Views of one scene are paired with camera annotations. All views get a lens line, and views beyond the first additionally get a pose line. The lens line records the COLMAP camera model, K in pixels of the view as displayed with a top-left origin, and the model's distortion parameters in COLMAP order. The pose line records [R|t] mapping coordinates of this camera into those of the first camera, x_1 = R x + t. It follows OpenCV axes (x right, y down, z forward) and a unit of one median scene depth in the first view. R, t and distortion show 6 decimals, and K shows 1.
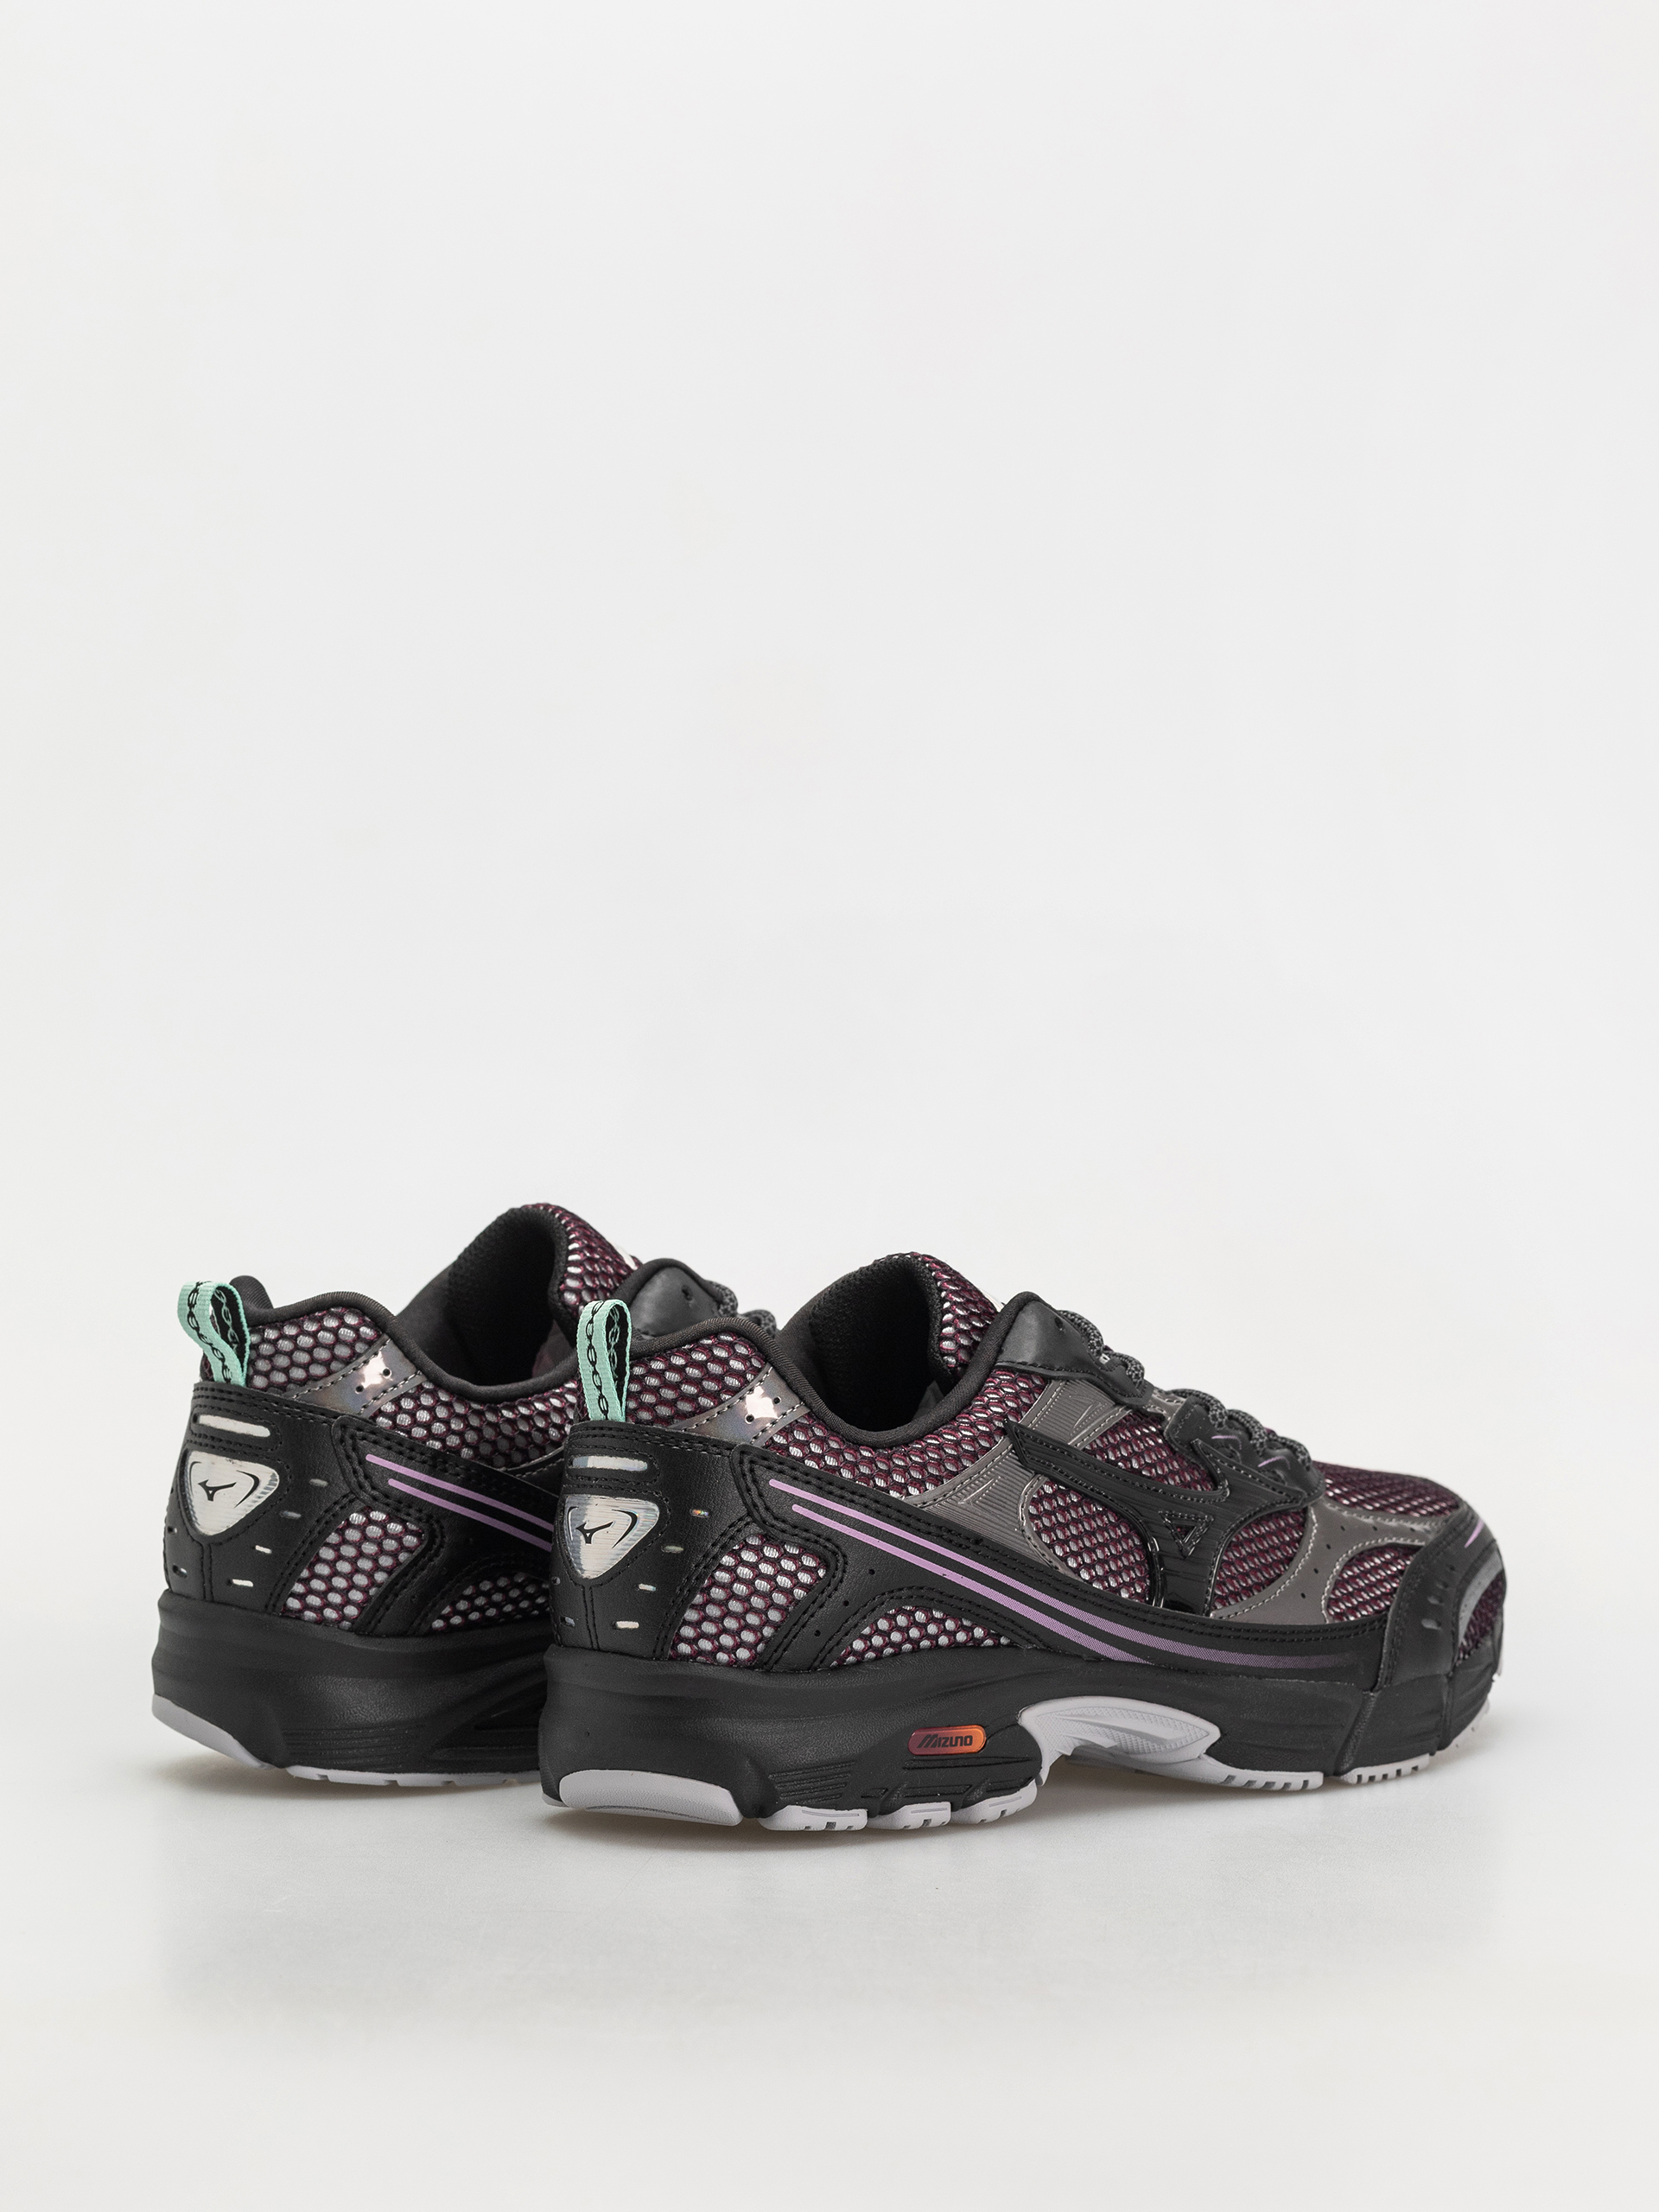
lens RADIAL K [[7547.2, 0, 829.5], [0, 7547.2, 1106.0], [0, 0, 1]] dist [0.124683, 1.595514]
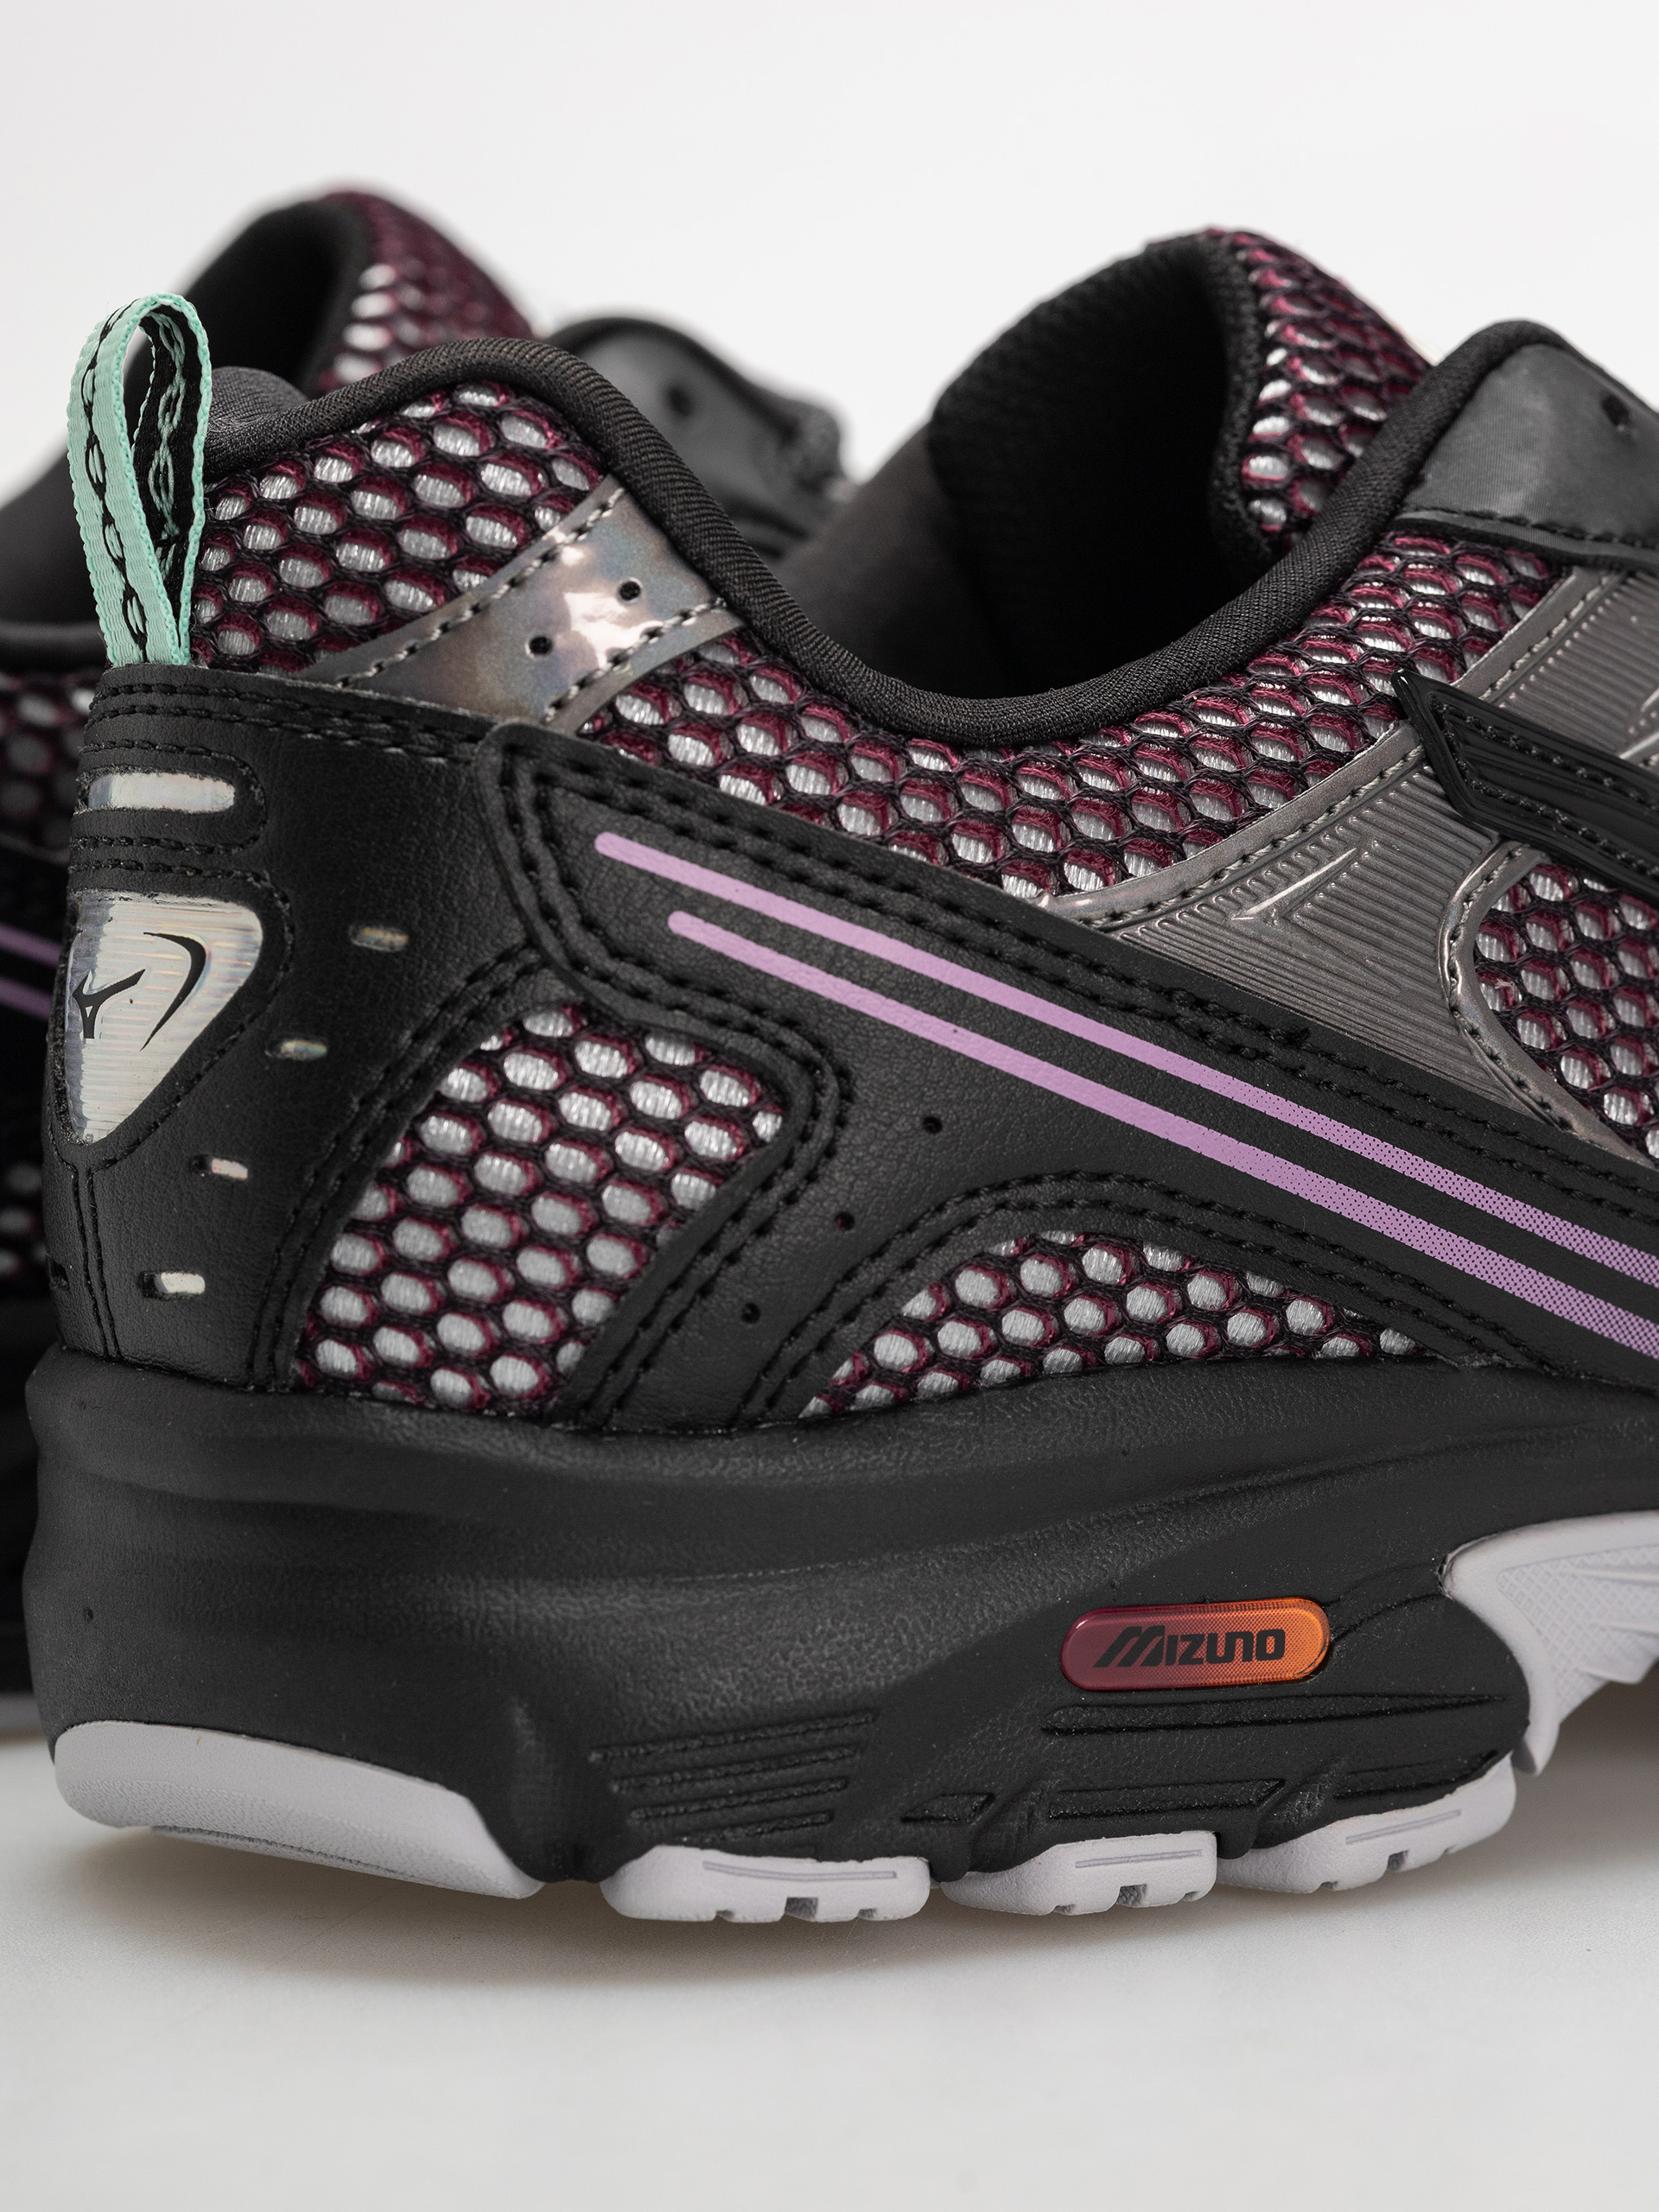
lens RADIAL K [[7547.2, 0, 829.5], [0, 7547.2, 1106.0], [0, 0, 1]] dist [0.124683, 1.595514]
pose [[0.982767, 0.001420, -0.184842, 0.060672], [0.005416, 0.999320, 0.036473, 0.049094], [0.184769, -0.036846, 0.982091, 0.682415]]
